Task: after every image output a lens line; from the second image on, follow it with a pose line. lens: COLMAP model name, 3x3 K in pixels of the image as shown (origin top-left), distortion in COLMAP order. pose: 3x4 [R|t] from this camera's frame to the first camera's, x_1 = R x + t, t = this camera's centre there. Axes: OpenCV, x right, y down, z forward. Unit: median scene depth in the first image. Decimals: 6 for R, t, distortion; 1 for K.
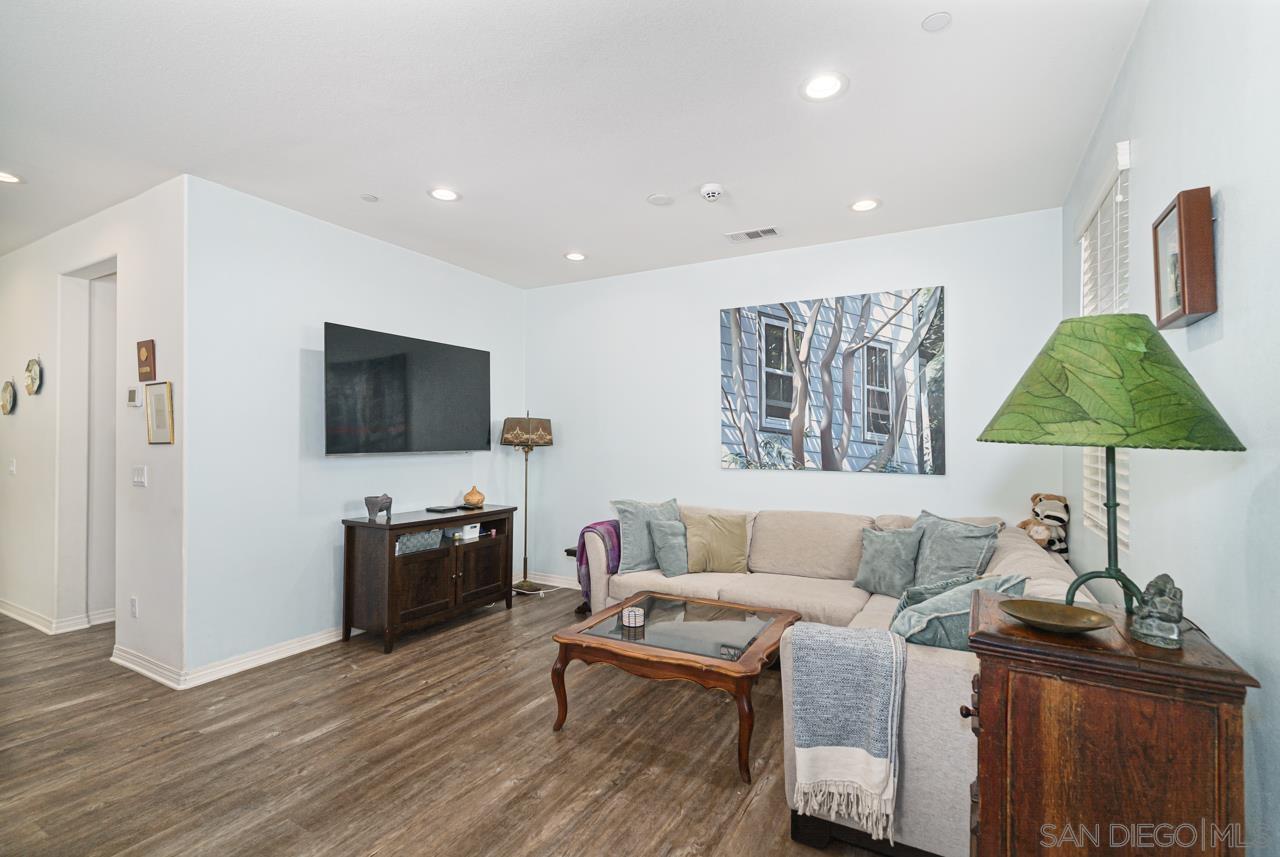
lens RADIAL K [[592.1, 0, 637.8], [0, 592.1, 433.3], [0, 0, 1]] dist [0.001648, 0.001531]
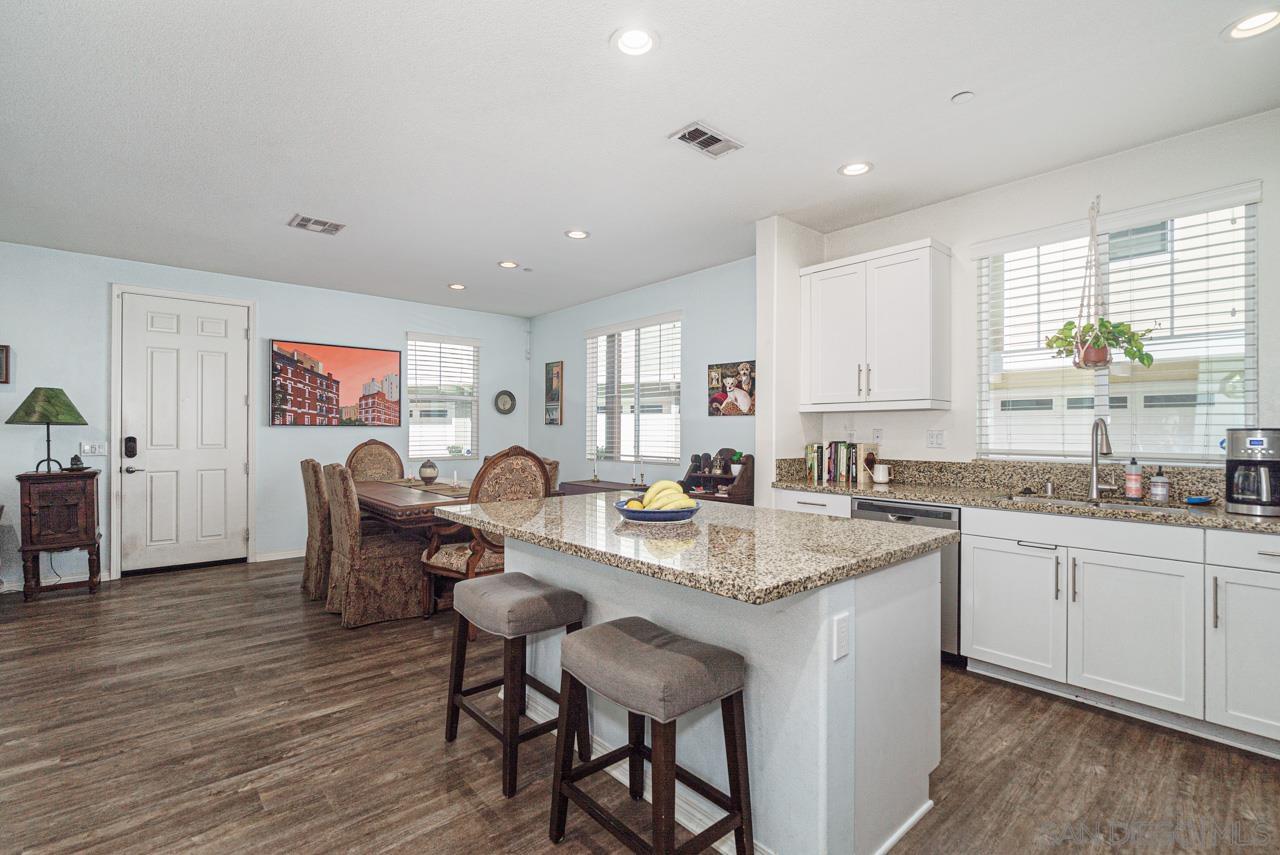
lens RADIAL K [[592.1, 0, 640.7], [0, 592.1, 427.5], [0, 0, 1]] dist [0.001648, 0.001531]
pose [[-0.944184, -0.005091, 0.329379, -0.818450], [-0.008868, 0.999911, -0.009963, 0.012224], [-0.329299, -0.012328, -0.944145, 0.697185]]
